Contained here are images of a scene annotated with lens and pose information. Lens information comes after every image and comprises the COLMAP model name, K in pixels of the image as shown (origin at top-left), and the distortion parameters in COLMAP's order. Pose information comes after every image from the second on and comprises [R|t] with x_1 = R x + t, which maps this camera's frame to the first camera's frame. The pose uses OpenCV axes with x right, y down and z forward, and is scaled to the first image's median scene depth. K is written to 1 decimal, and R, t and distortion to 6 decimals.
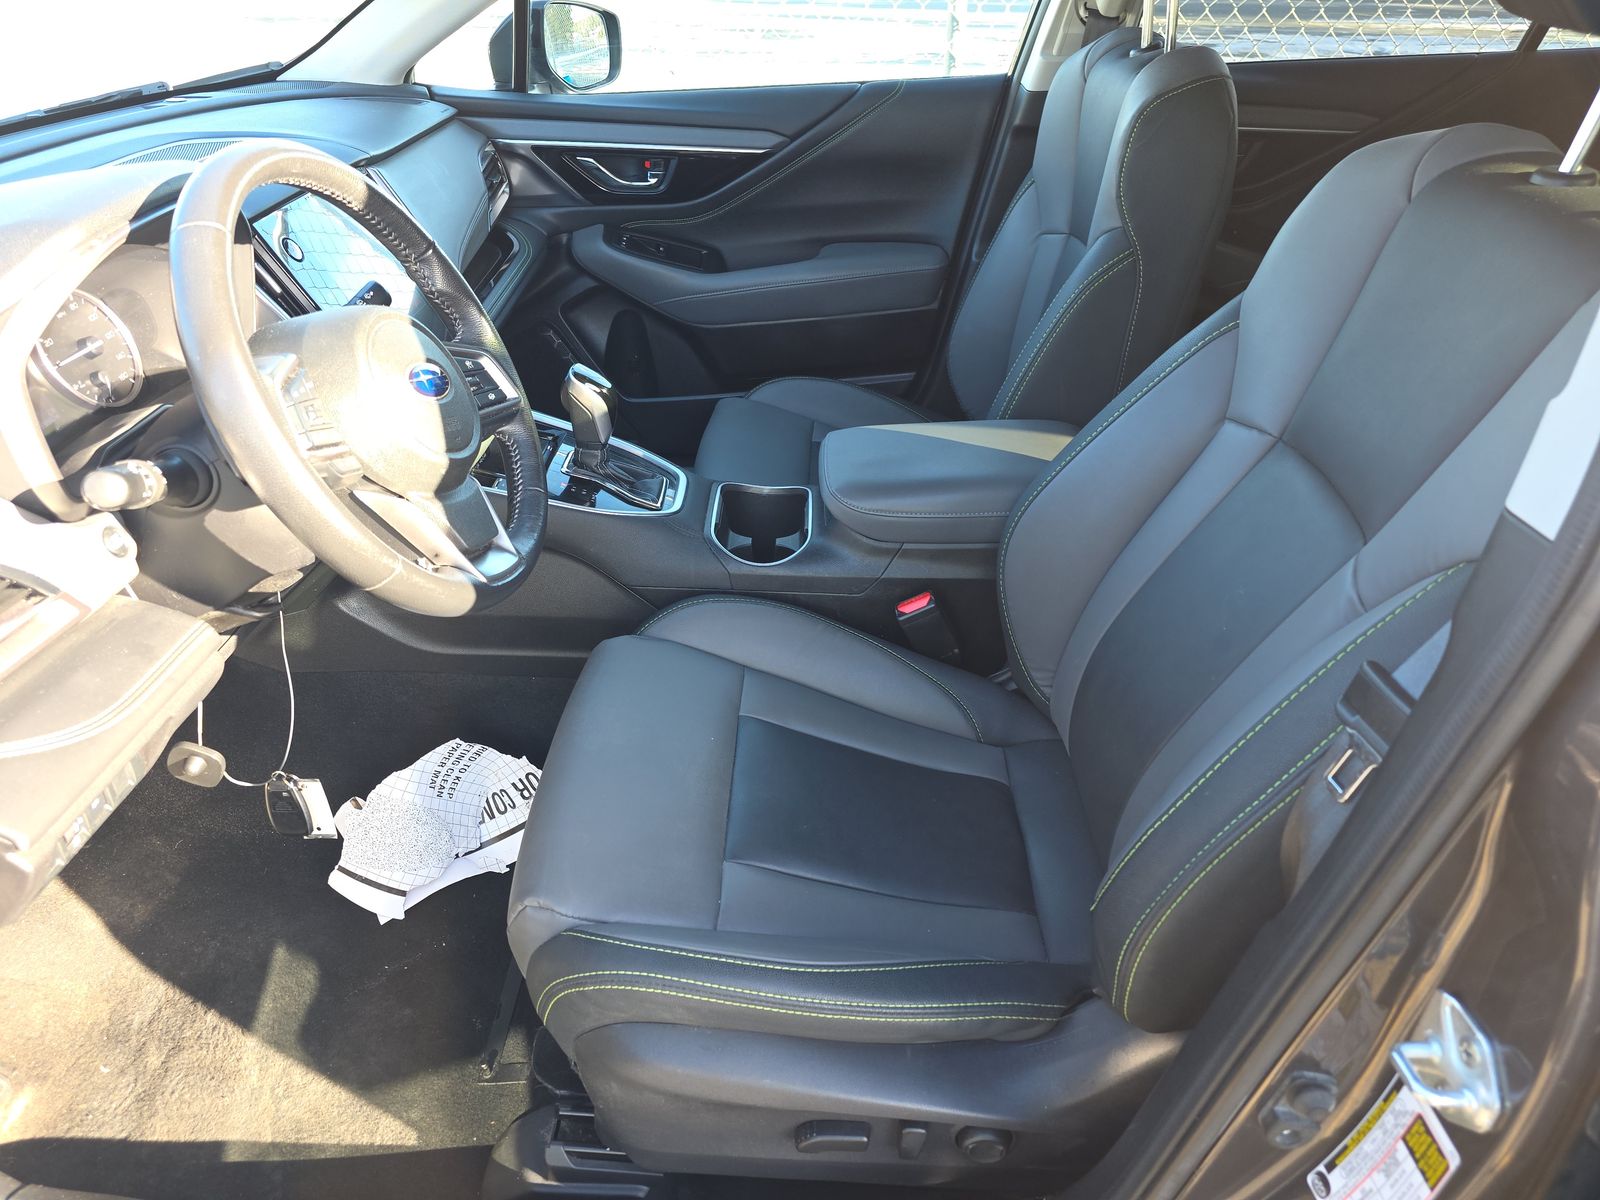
lens RADIAL K [[1078.1, 0, 790.9], [0, 1078.1, 604.7], [0, 0, 1]] dist [0.050126, -0.053942]
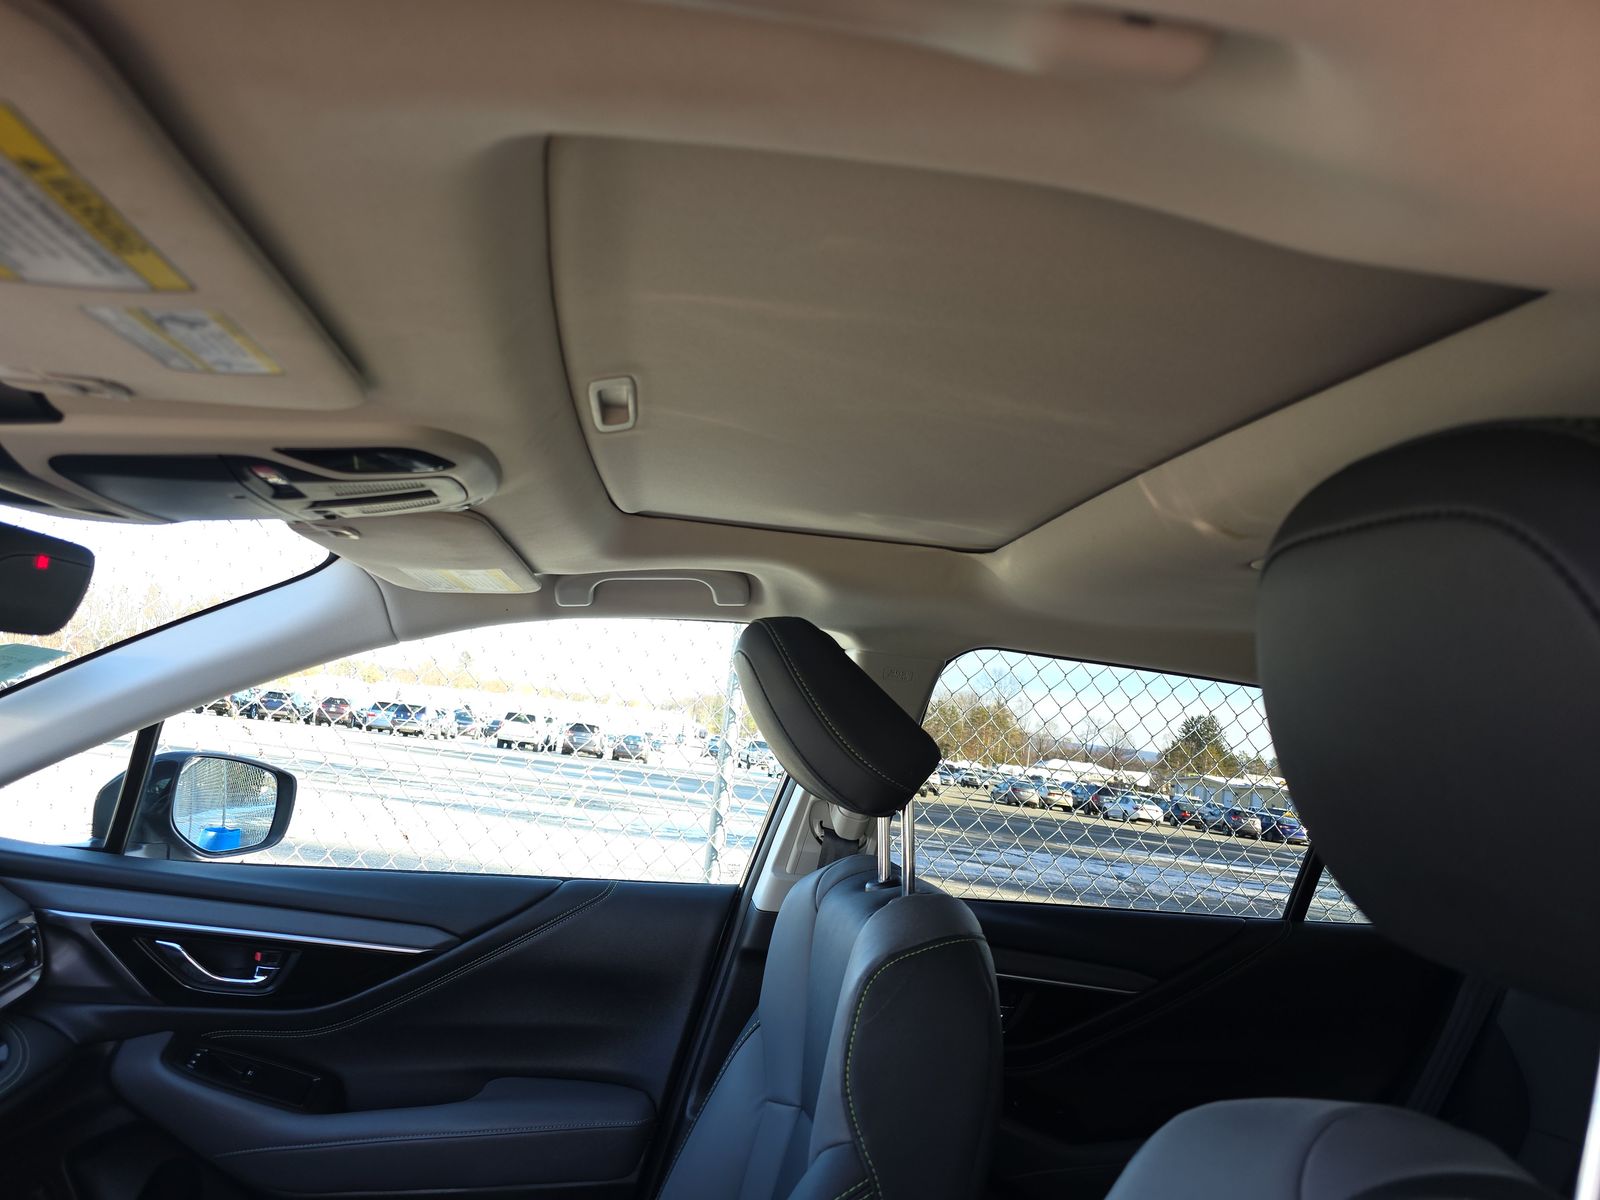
lens RADIAL K [[1078.1, 0, 790.9], [0, 1078.1, 604.7], [0, 0, 1]] dist [0.050126, -0.053942]
pose [[0.982914, 0.125235, 0.134890, 0.097469], [-0.013837, 0.781048, -0.624318, -0.133451], [-0.183542, 0.611784, 0.769436, 0.211517]]
